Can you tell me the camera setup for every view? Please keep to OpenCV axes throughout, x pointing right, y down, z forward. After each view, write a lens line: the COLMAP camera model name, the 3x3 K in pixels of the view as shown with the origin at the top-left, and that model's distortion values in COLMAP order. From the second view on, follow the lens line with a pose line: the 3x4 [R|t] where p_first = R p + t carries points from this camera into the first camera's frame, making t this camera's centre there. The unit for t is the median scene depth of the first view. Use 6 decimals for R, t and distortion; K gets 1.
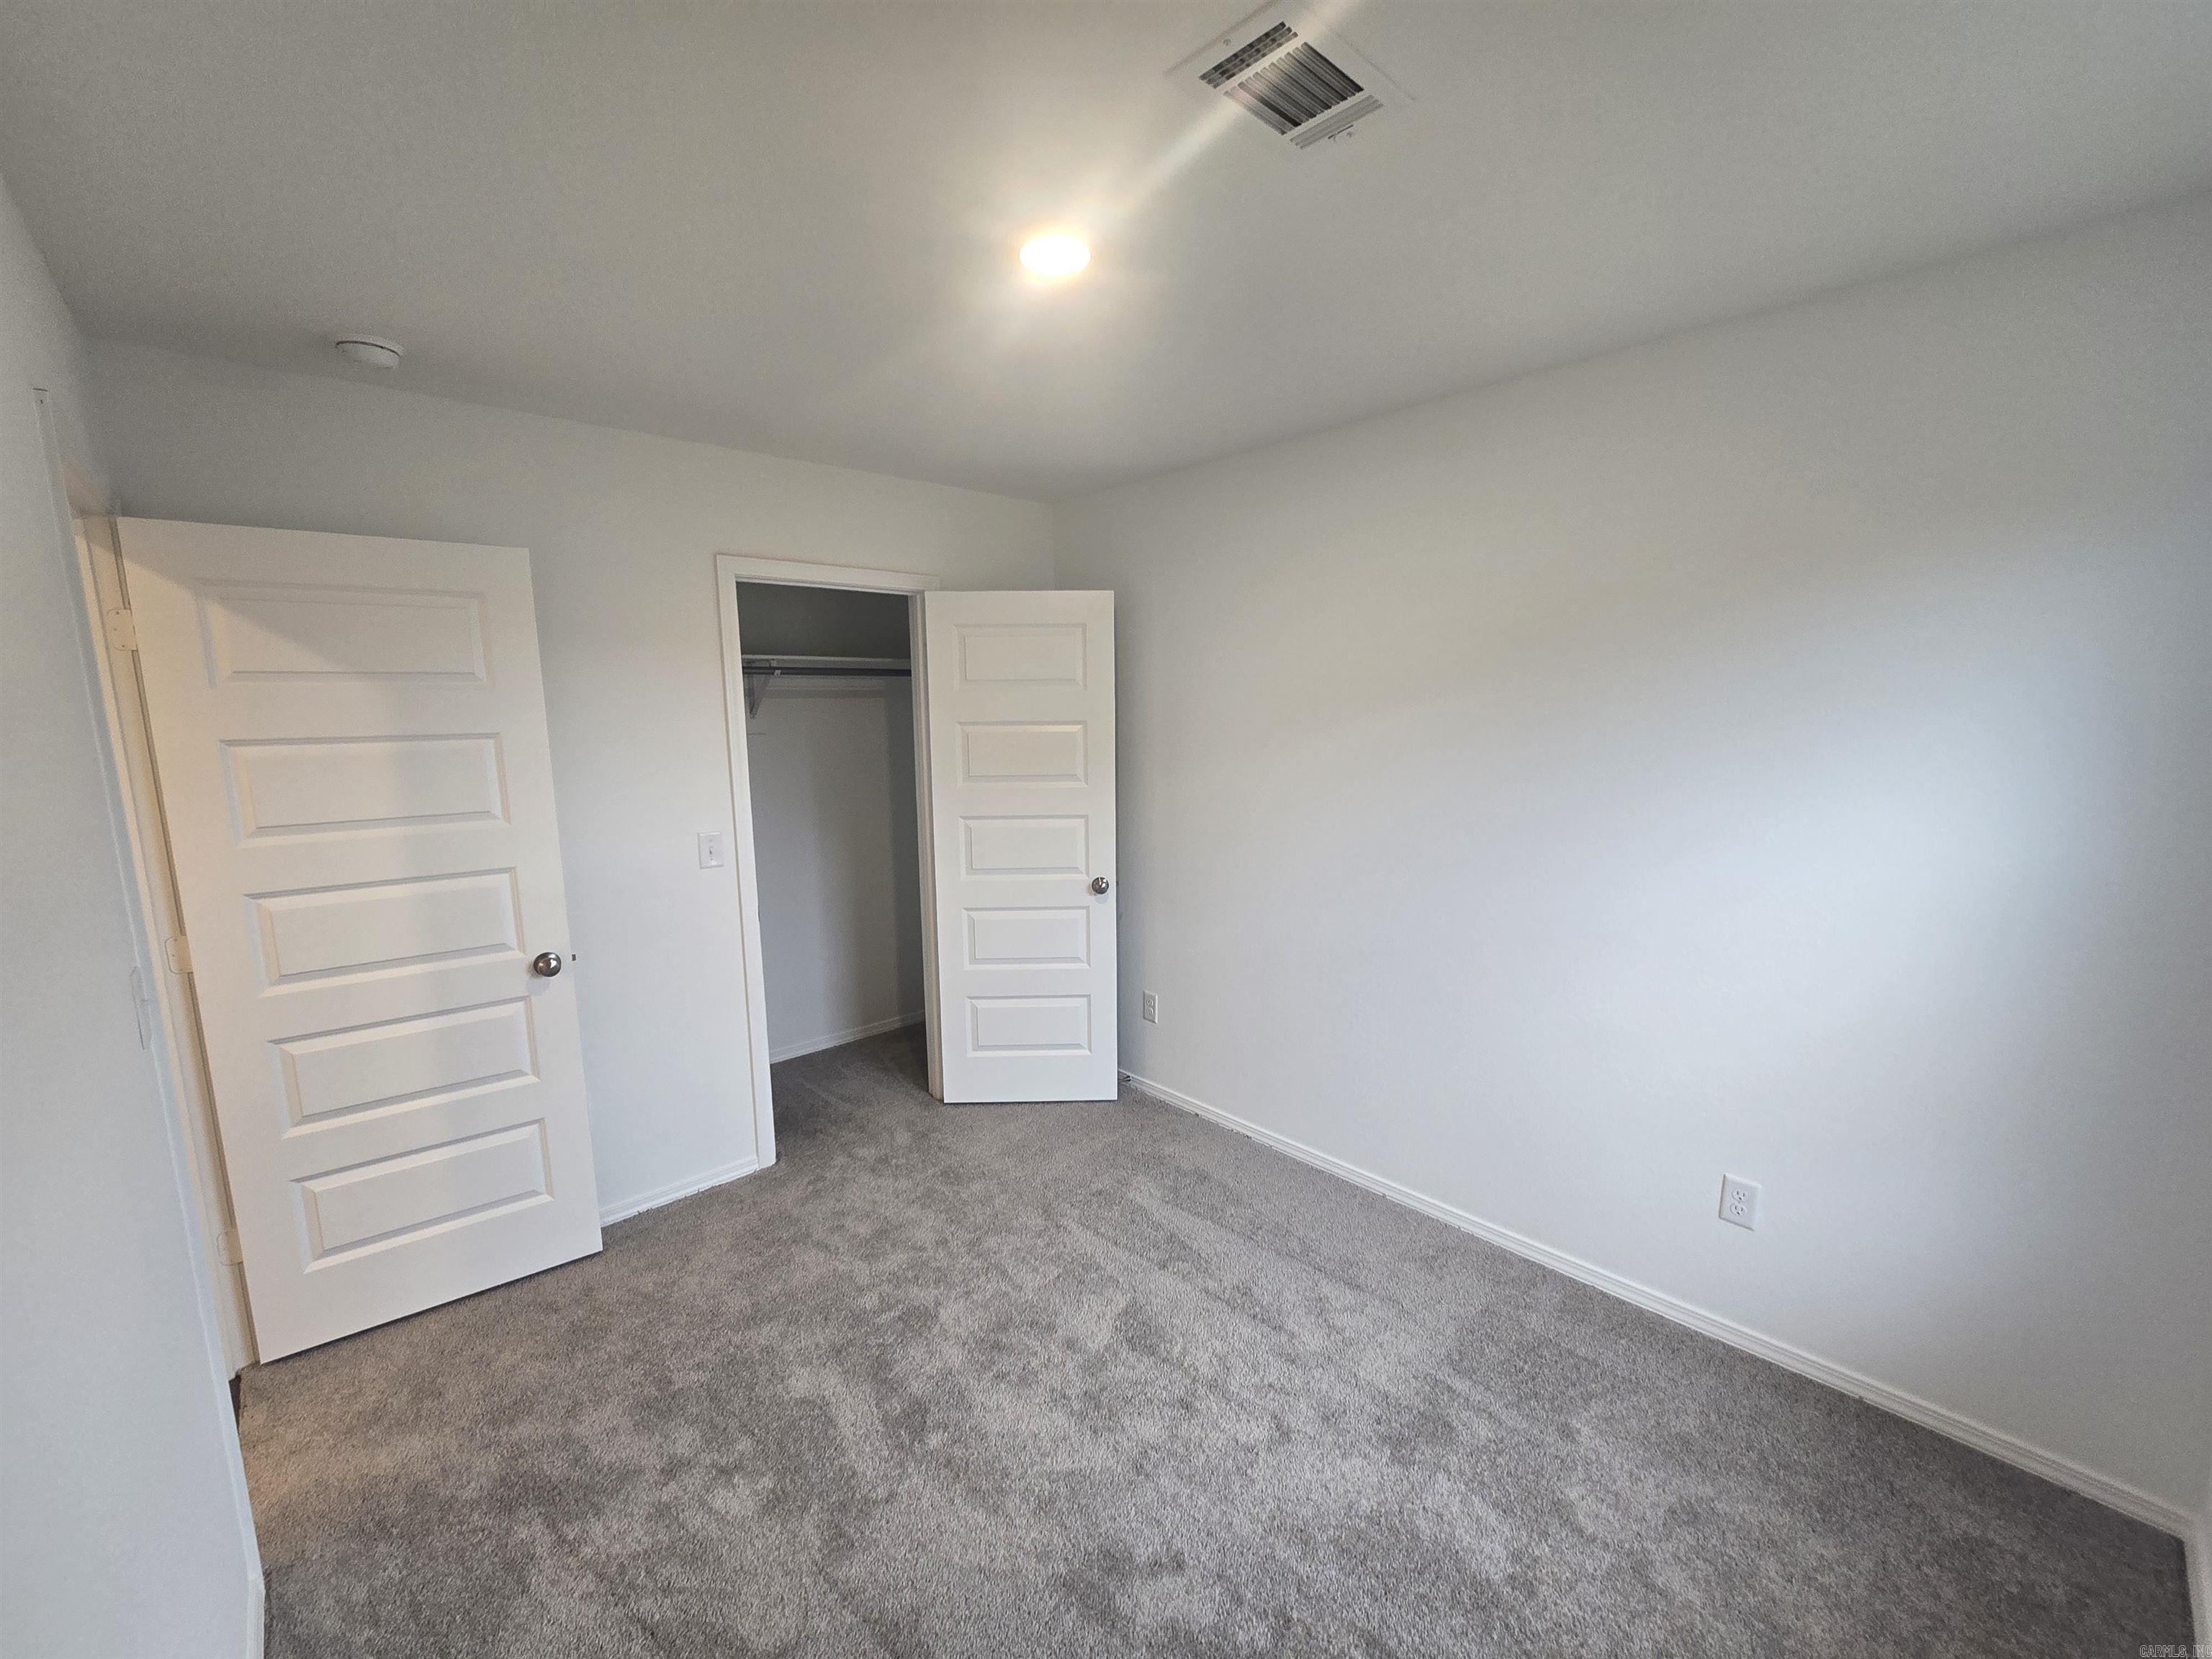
lens RADIAL K [[904.7, 0, 1121.8], [0, 904.7, 835.2], [0, 0, 1]] dist [-0.002215, -0.000685]
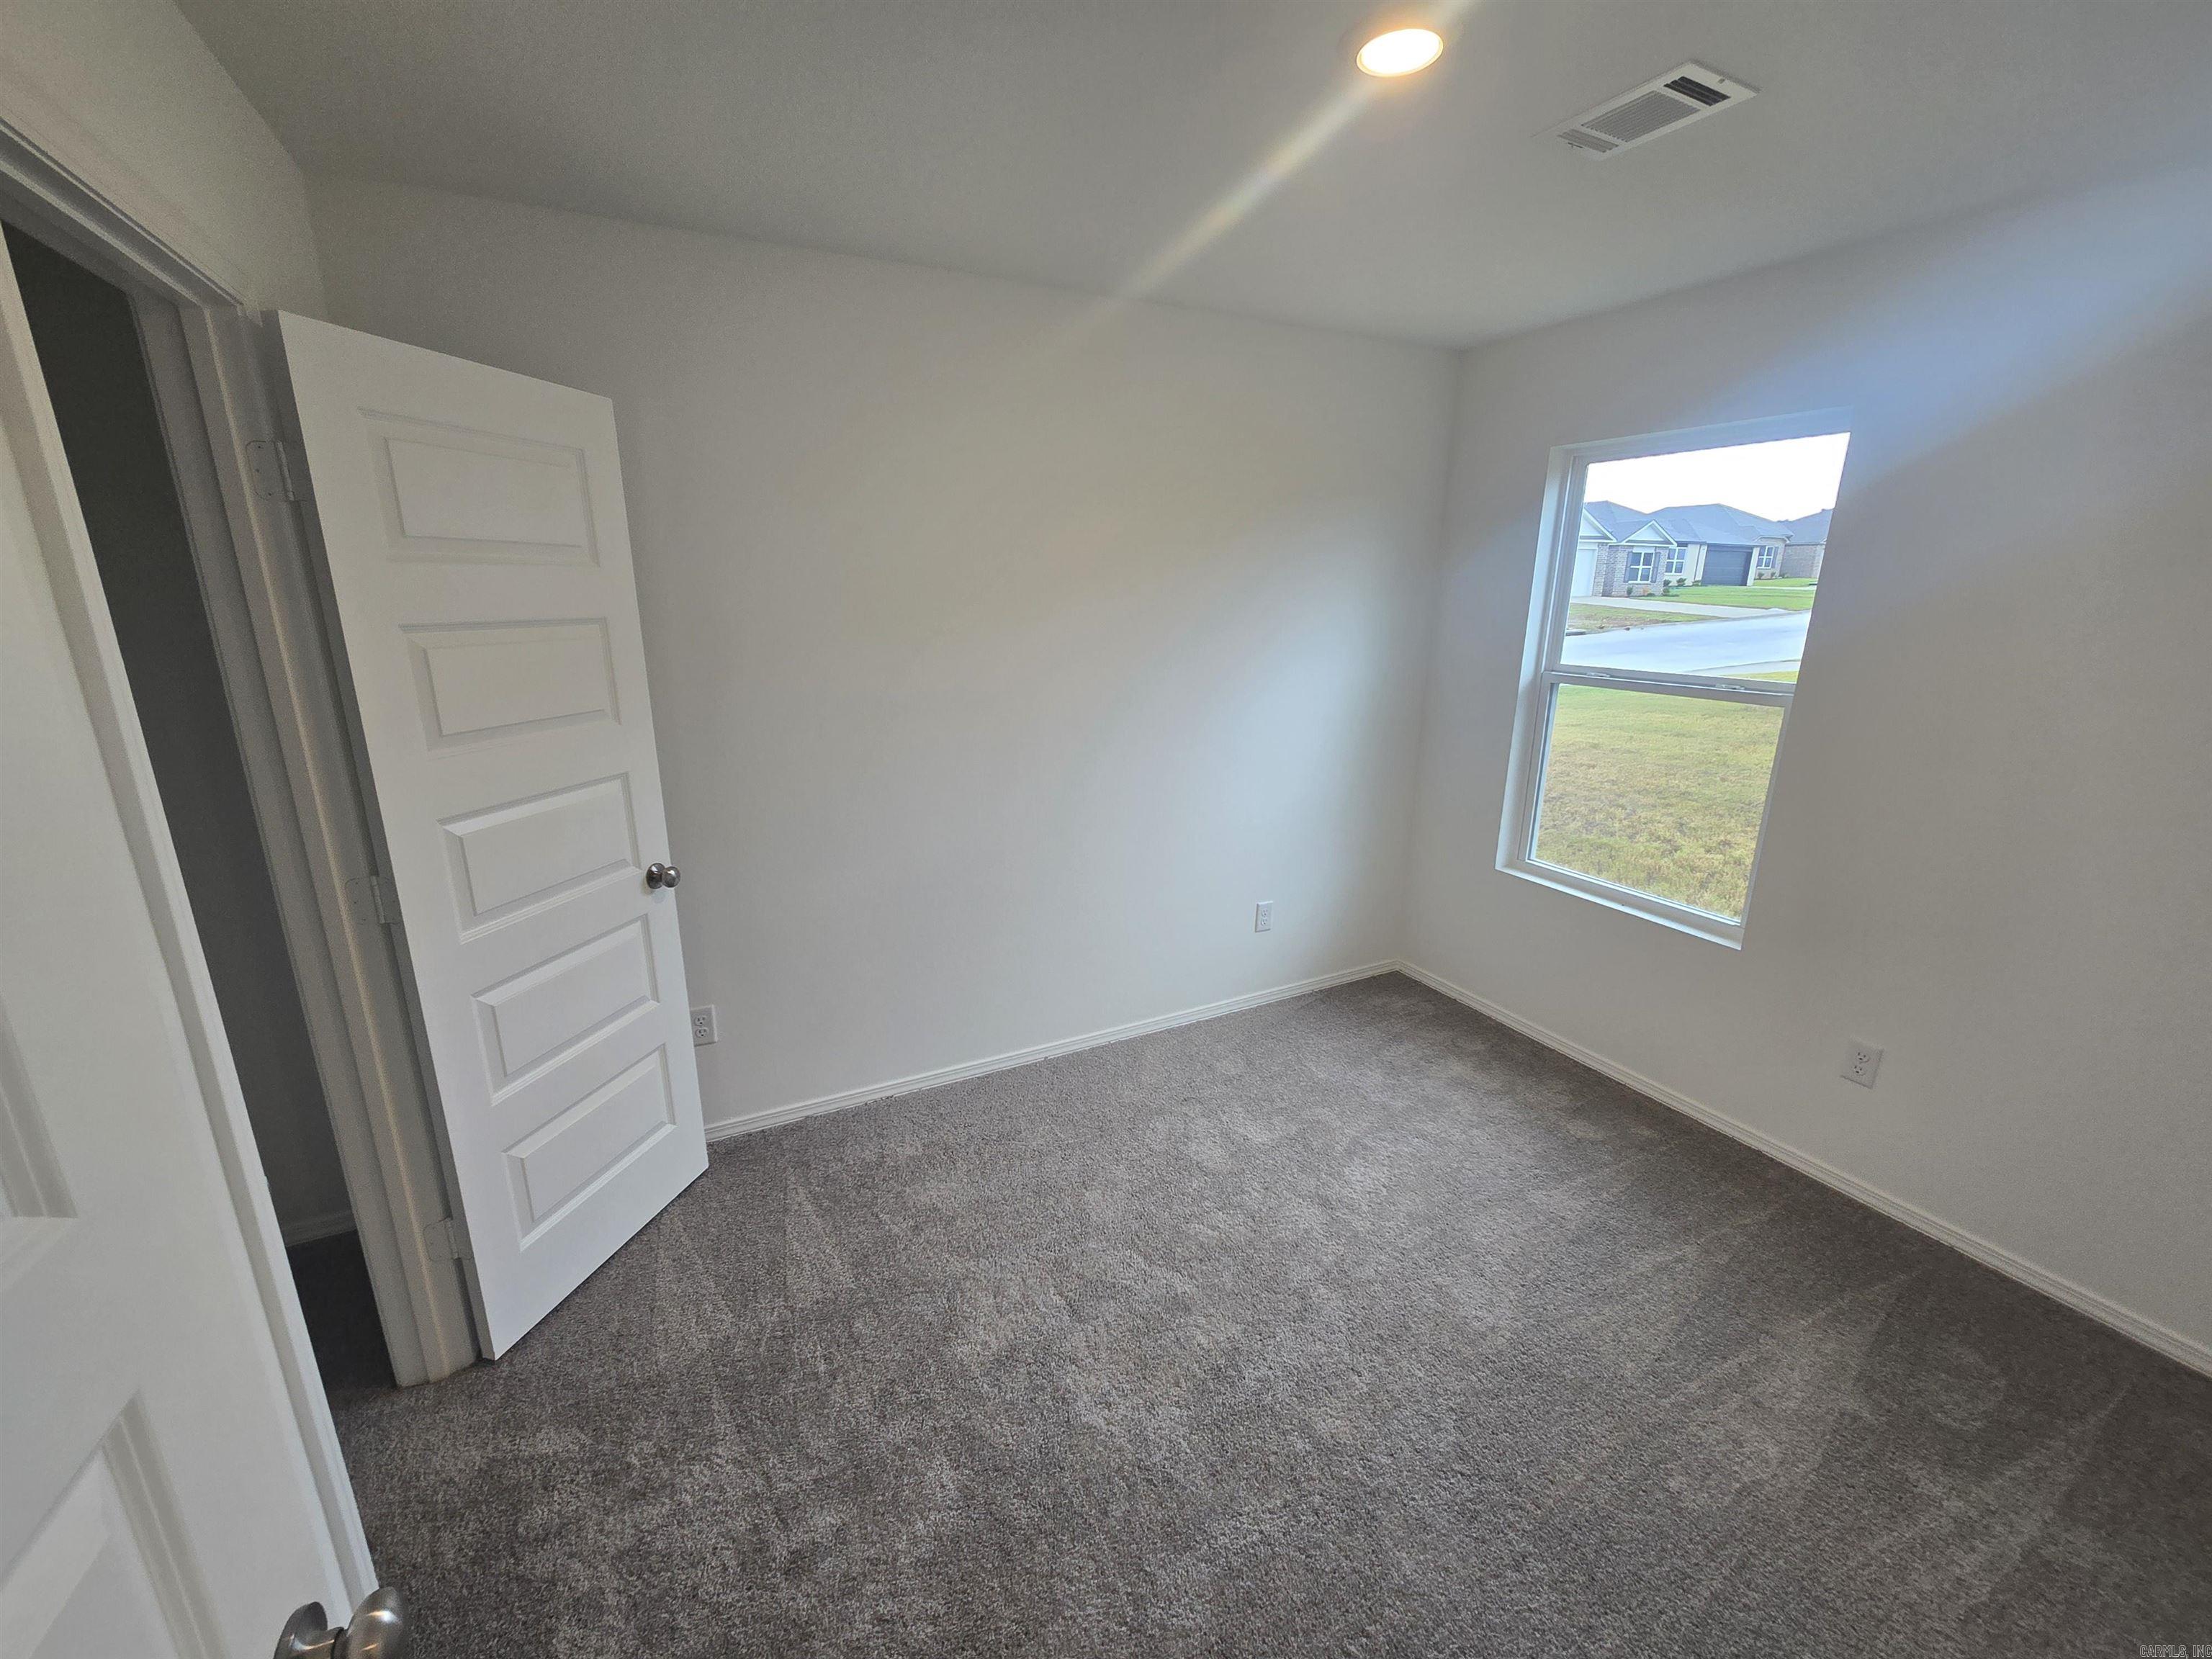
lens RADIAL K [[904.7, 0, 1112.4], [0, 904.7, 840.1], [0, 0, 1]] dist [-0.002215, -0.000685]
pose [[0.286355, -0.262848, 0.921364, -0.547153], [0.125468, 0.963640, 0.235914, -0.084756], [-0.949873, 0.048047, 0.308922, 0.522515]]
